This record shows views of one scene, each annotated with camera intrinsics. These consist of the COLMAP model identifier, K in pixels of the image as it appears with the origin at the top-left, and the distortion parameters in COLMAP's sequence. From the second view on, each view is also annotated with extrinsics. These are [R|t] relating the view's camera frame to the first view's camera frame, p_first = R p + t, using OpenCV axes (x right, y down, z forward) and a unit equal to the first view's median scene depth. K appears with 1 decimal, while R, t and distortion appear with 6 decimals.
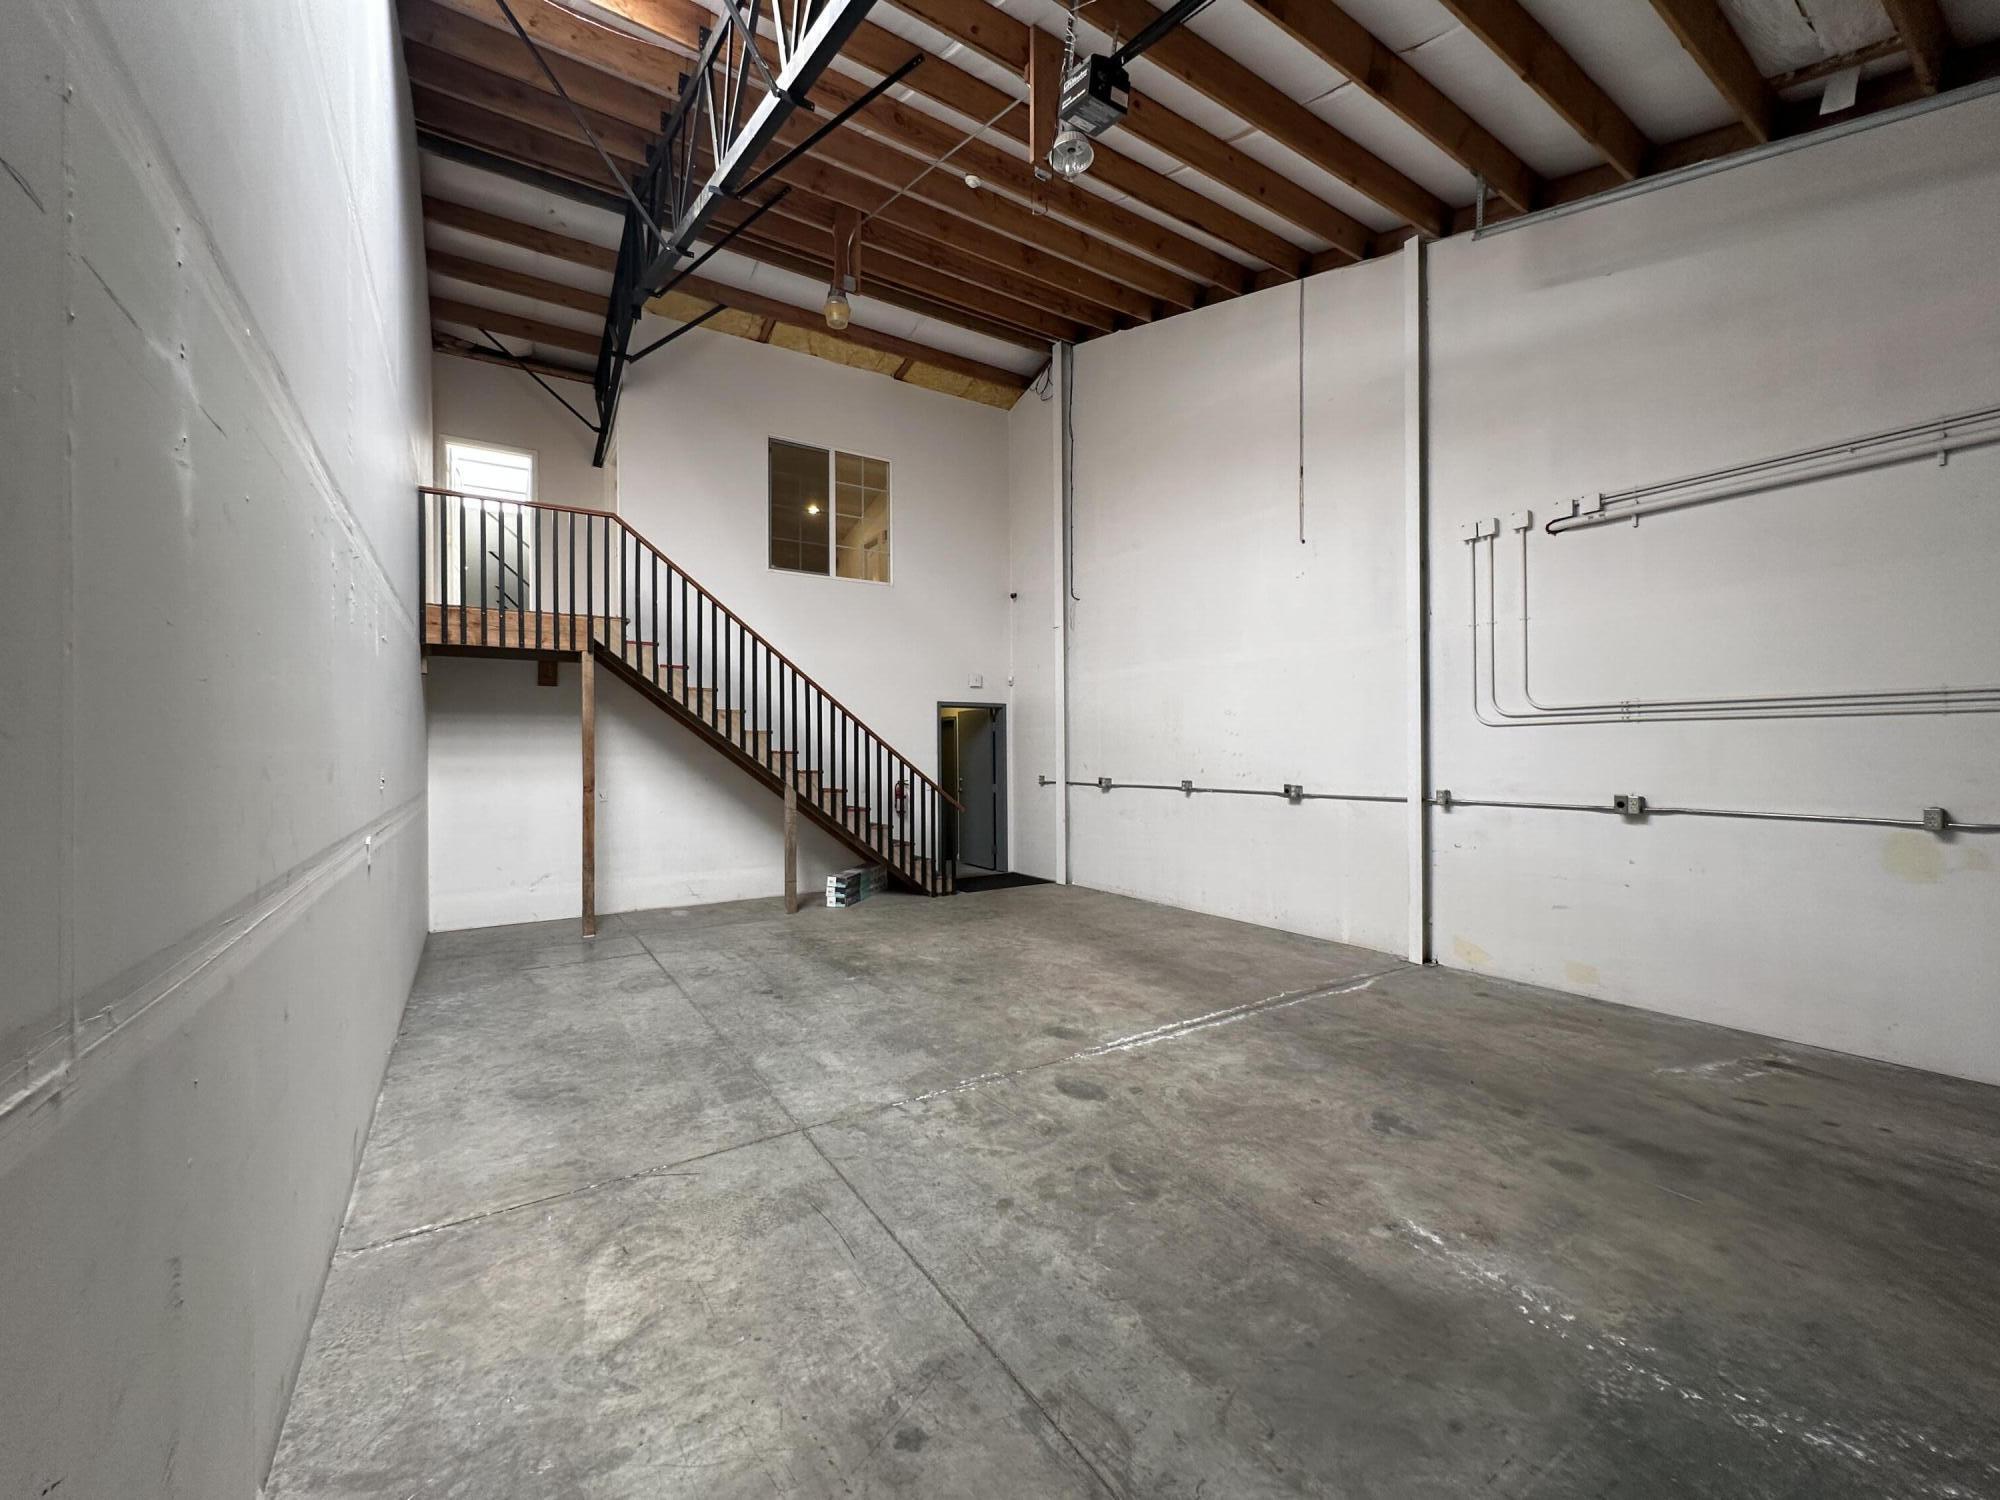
lens RADIAL K [[810.2, 0, 1000.0], [0, 810.2, 750.0], [0, 0, 1]] dist [-0.001846, -0.000065]
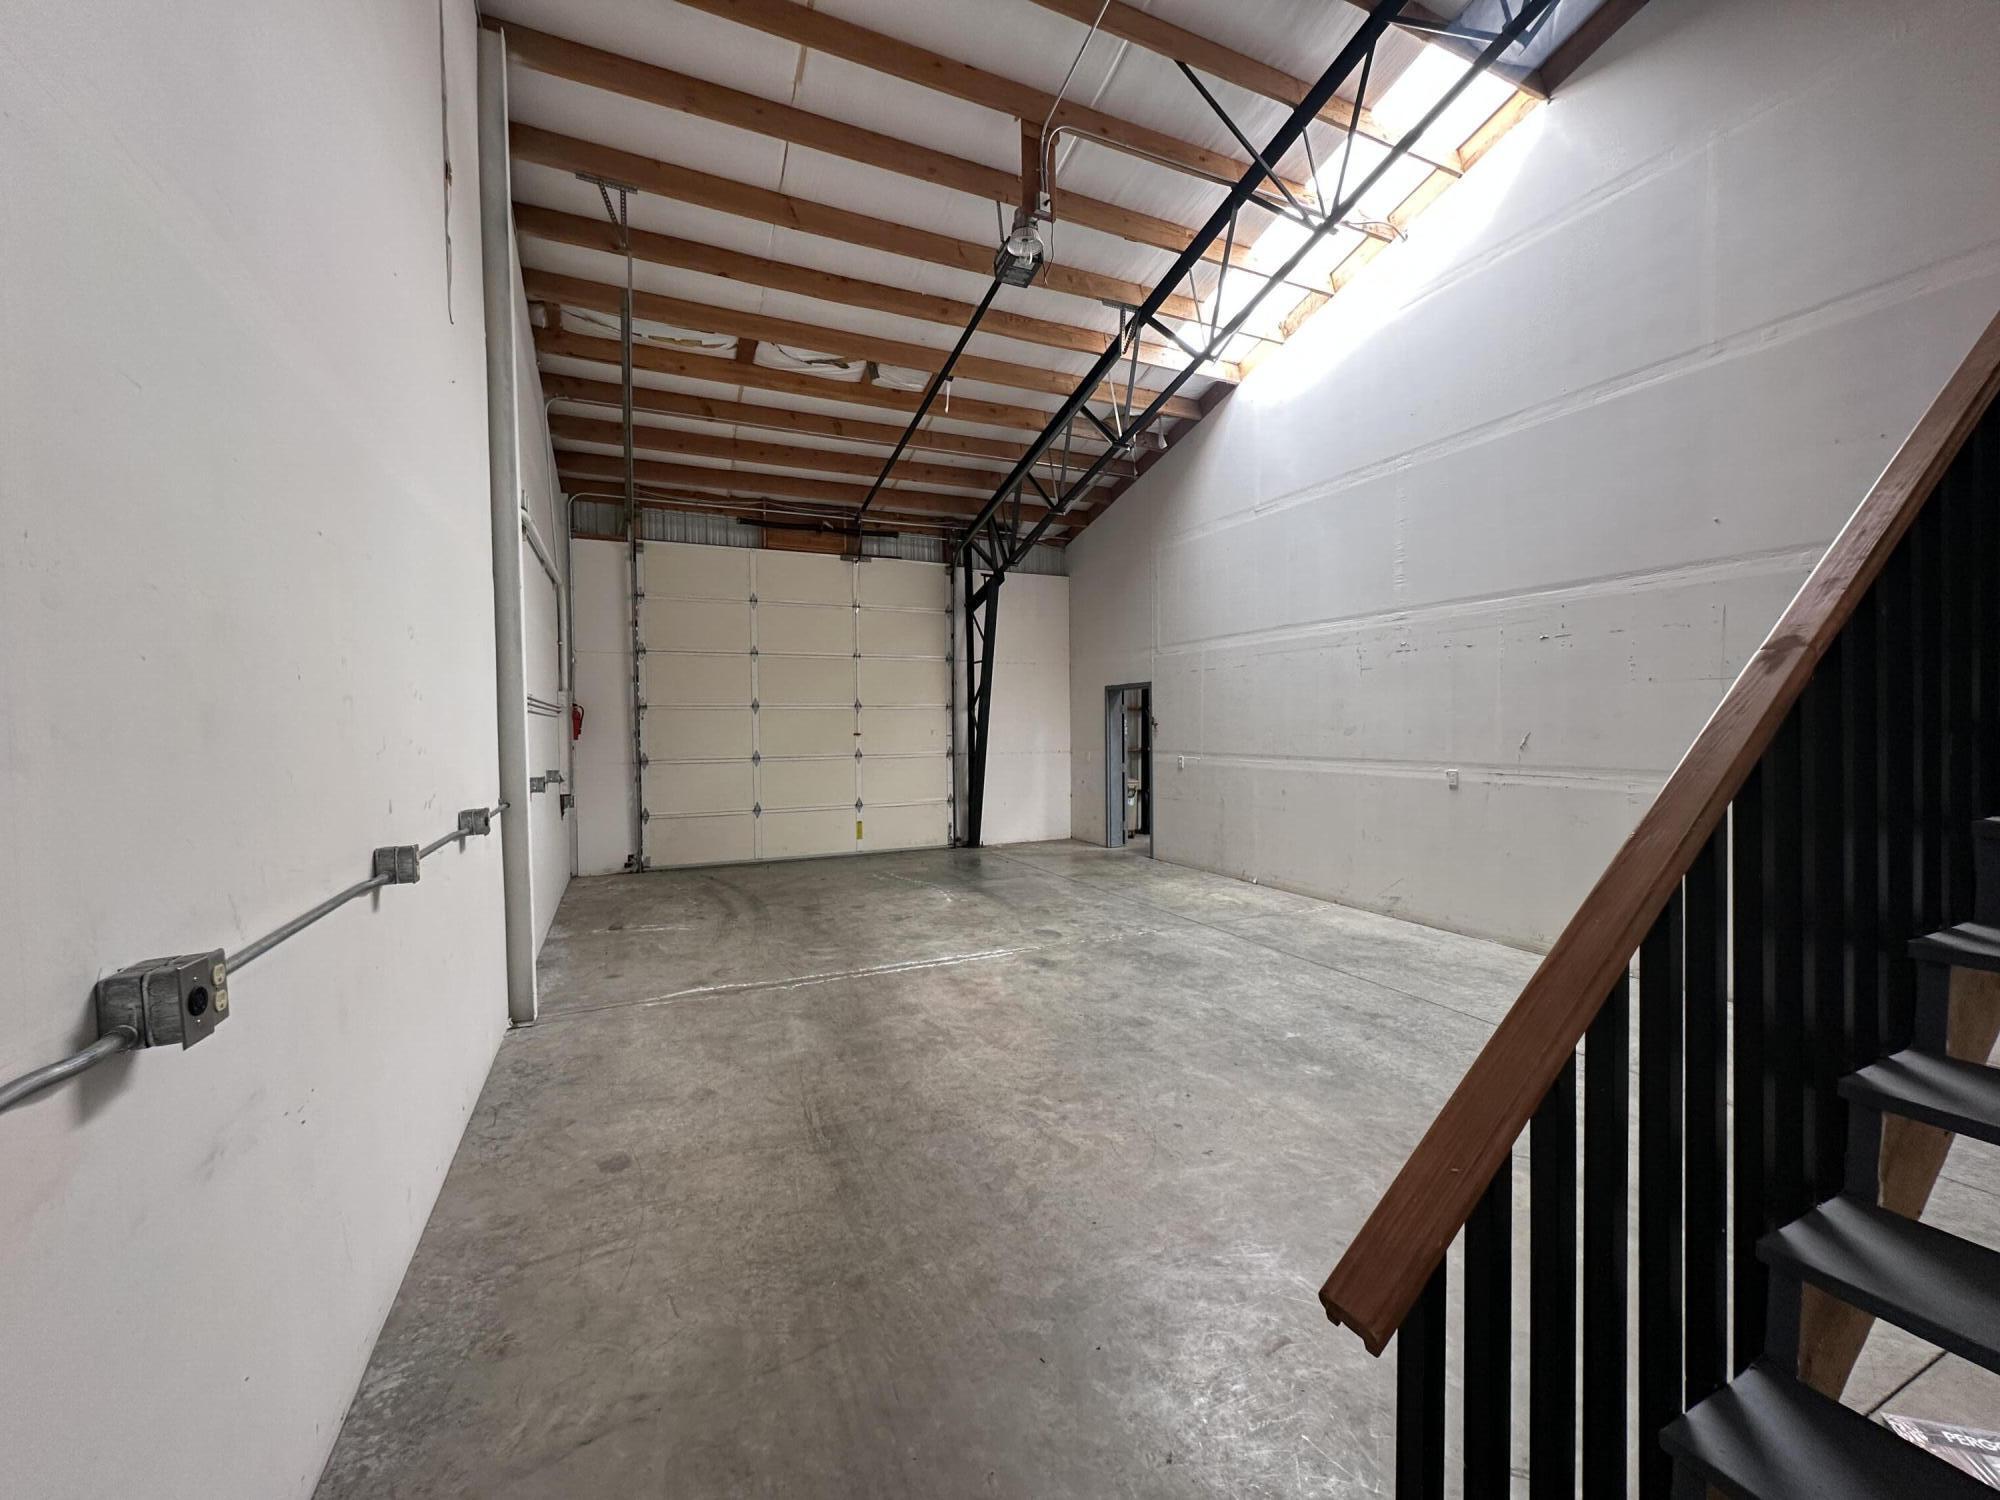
lens RADIAL K [[810.2, 0, 1000.0], [0, 810.2, 750.0], [0, 0, 1]] dist [-0.001846, -0.000065]
pose [[-0.989696, 0.013106, 0.142581, -0.035692], [0.017275, 0.999458, 0.028037, -0.001951], [-0.142136, 0.030211, -0.989386, 2.096194]]
